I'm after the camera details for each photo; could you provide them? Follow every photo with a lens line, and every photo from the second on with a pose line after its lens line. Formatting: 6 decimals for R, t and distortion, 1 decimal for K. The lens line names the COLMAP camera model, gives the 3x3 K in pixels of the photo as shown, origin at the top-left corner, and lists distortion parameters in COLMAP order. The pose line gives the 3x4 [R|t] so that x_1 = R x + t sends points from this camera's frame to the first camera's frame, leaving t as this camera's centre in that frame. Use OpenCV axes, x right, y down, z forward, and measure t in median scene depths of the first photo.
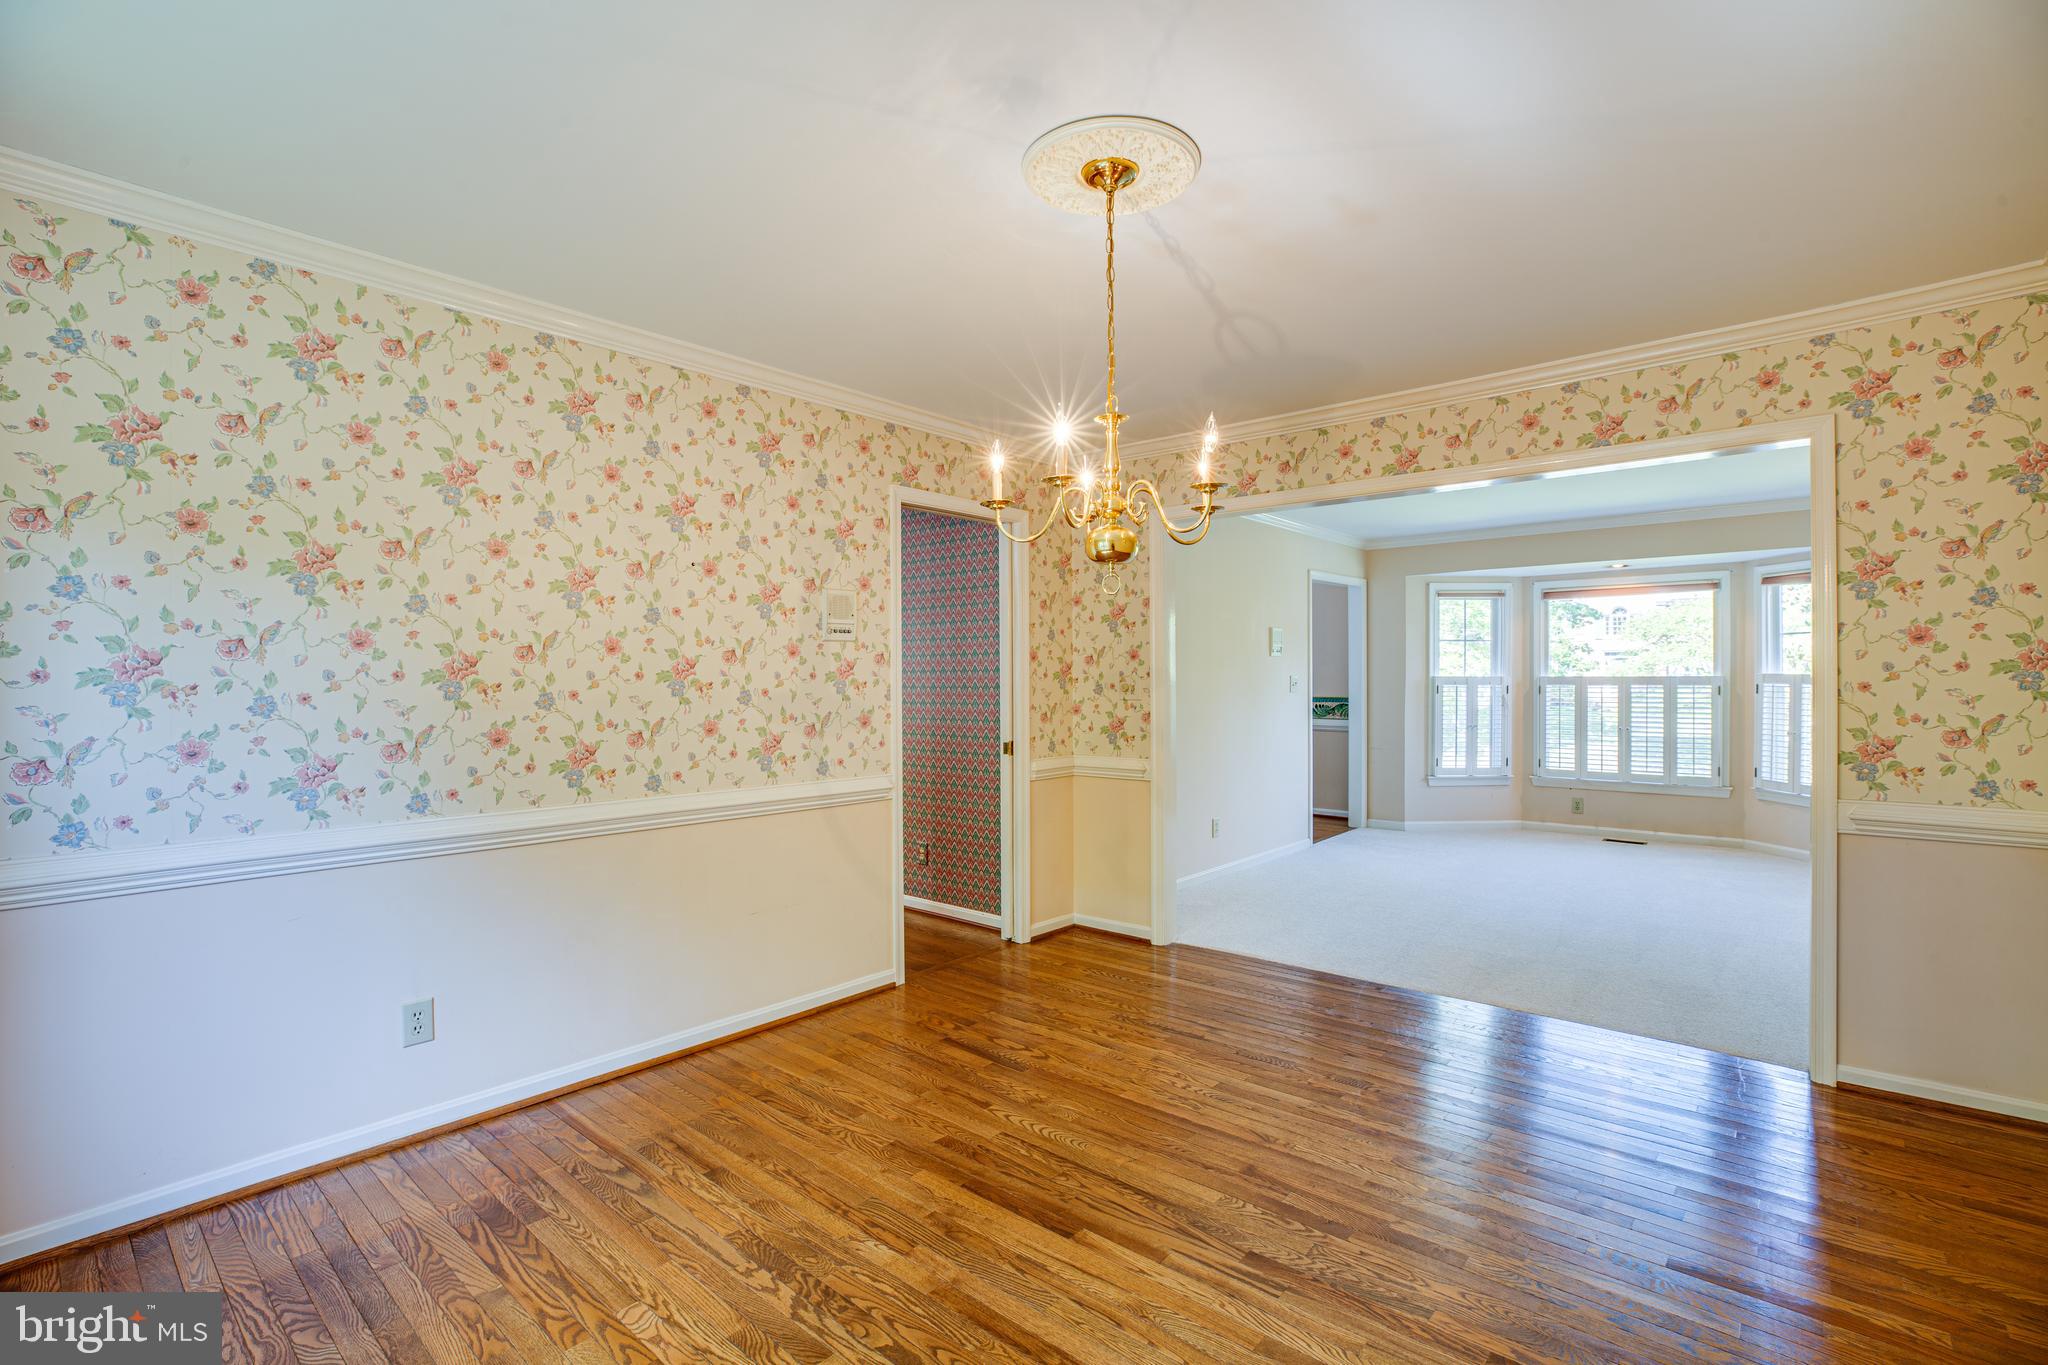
lens RADIAL K [[925.7, 0, 1034.9], [0, 925.7, 679.0], [0, 0, 1]] dist [-0.000100, 0.000526]
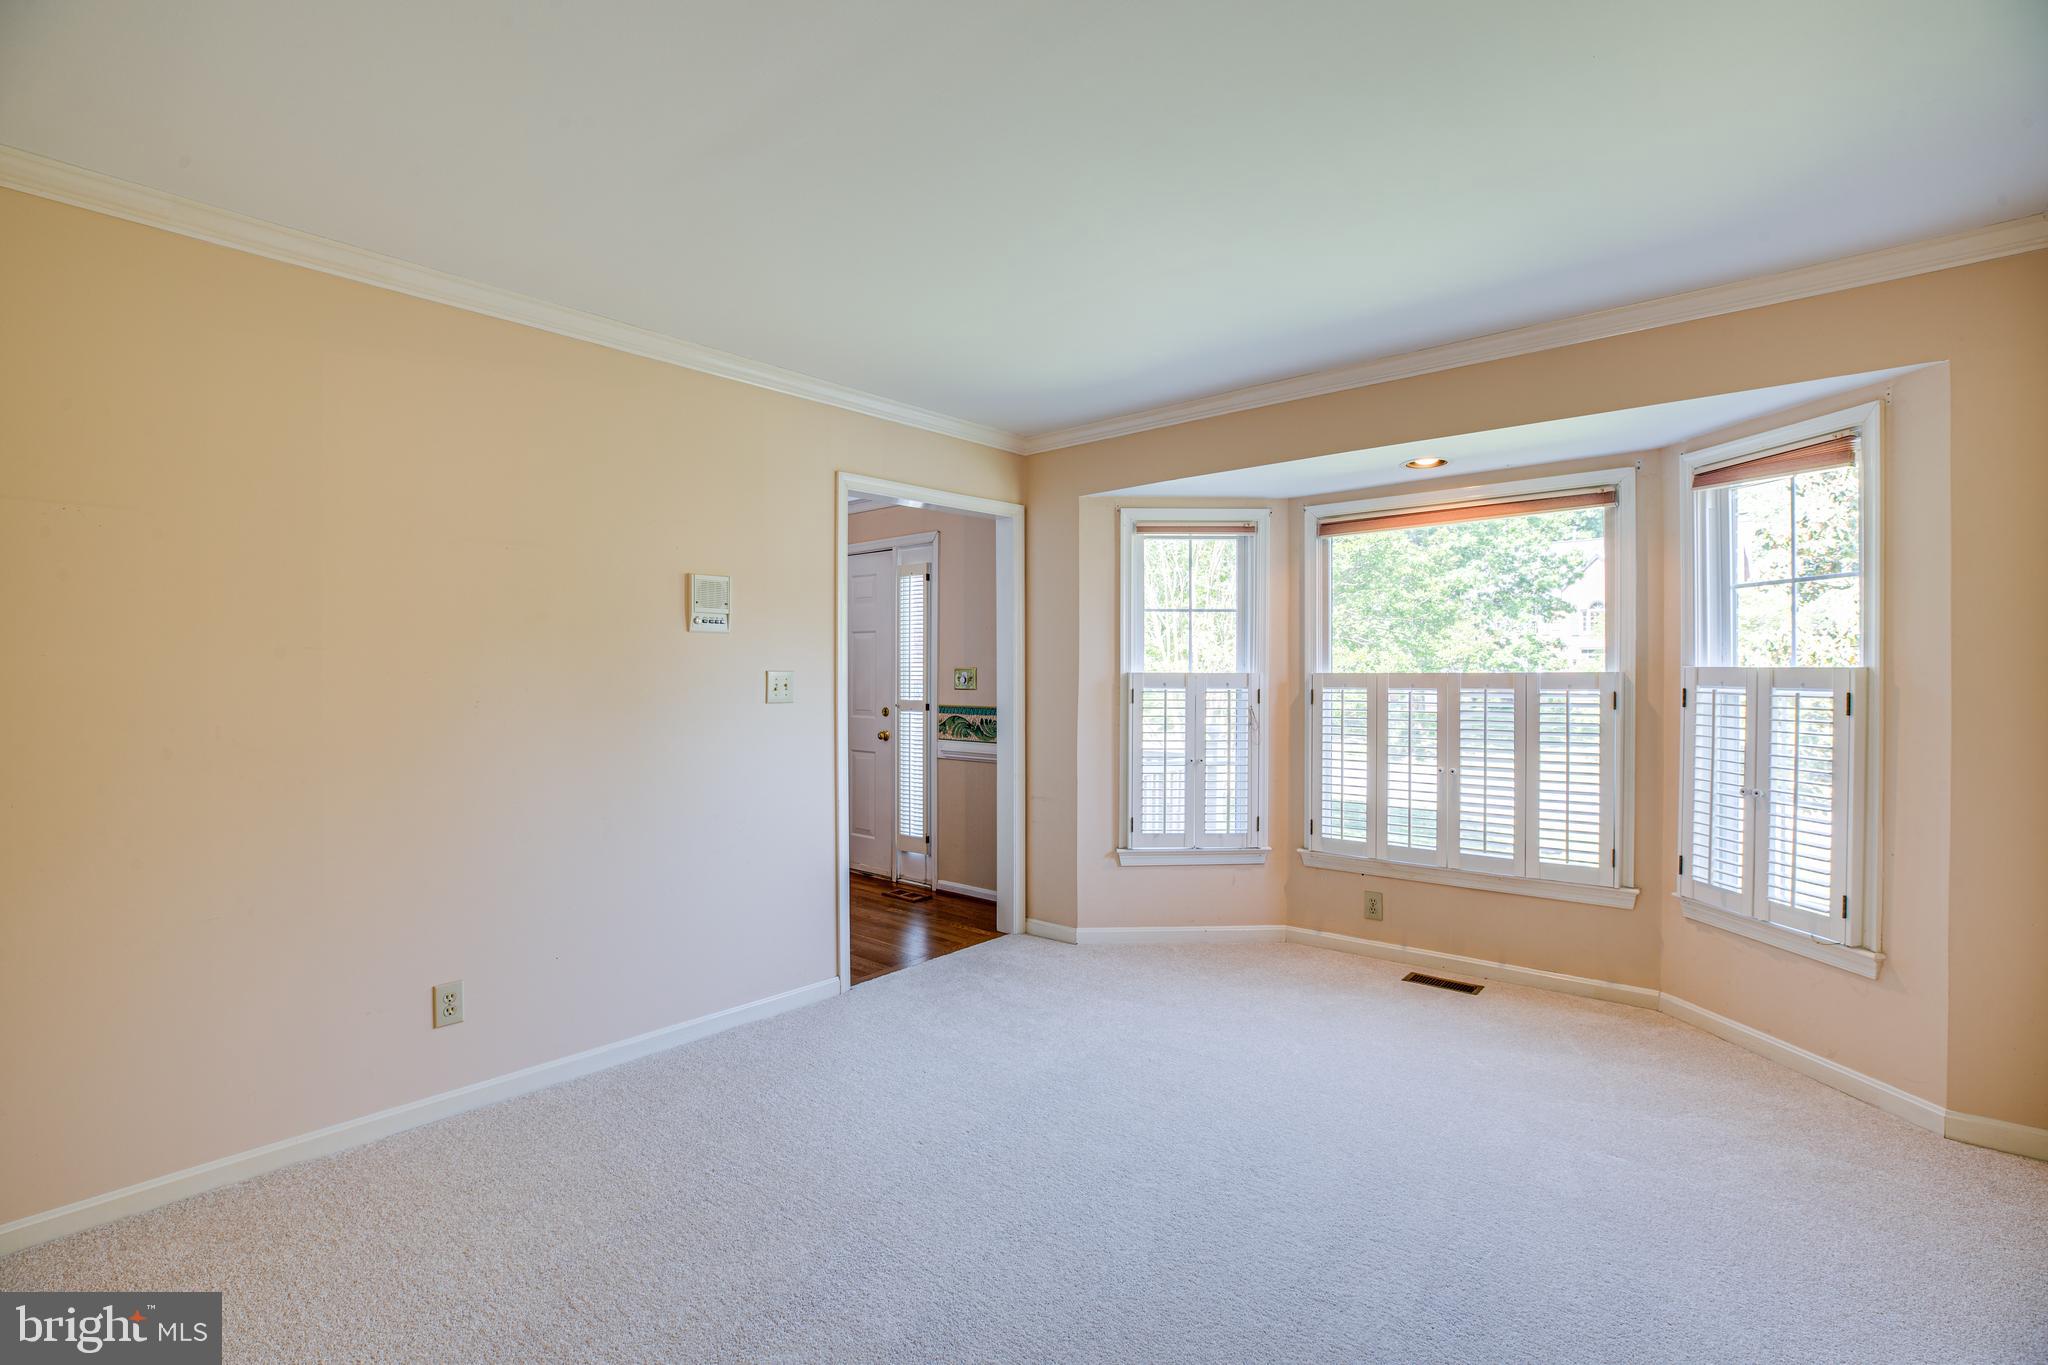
lens RADIAL K [[925.7, 0, 1015.3], [0, 925.7, 678.1], [0, 0, 1]] dist [-0.000100, 0.000526]
pose [[0.999819, 0.001703, -0.018937, 0.381106], [-0.001676, 0.999998, 0.001437, -0.000088], [0.018939, -0.001405, 0.999820, 0.439133]]
